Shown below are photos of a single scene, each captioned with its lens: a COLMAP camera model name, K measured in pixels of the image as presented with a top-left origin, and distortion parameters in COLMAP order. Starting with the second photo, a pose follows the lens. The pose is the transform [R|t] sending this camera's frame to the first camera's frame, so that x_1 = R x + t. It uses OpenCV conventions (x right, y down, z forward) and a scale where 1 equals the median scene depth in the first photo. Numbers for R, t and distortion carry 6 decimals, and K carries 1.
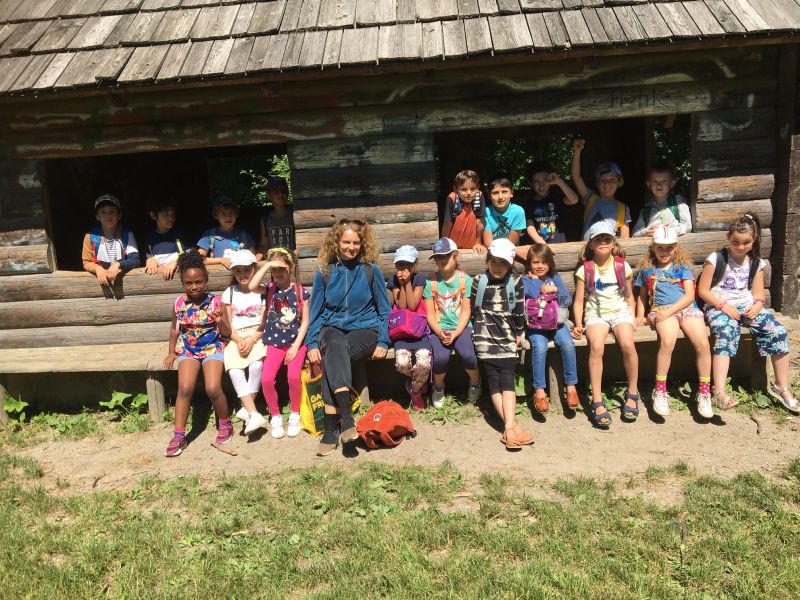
lens RADIAL K [[663.0, 0, 398.9], [0, 663.0, 305.9], [0, 0, 1]] dist [0.076858, -0.114784]
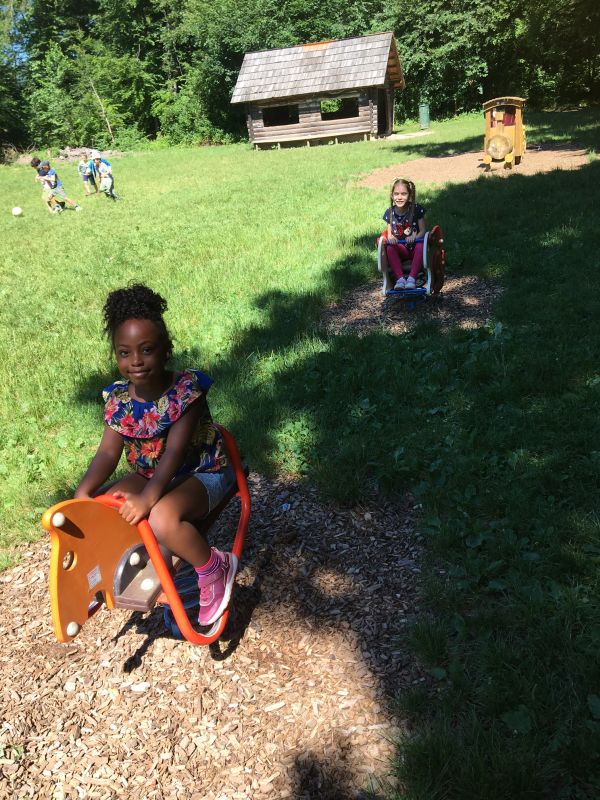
lens RADIAL K [[663.0, 0, 299.2], [0, 663.0, 403.2], [0, 0, 1]] dist [0.076858, -0.114784]
pose [[0.960848, 0.078217, -0.265806, 1.923974], [-0.009661, 0.968203, 0.249980, 1.005121], [0.276907, -0.237625, 0.931051, -6.137916]]
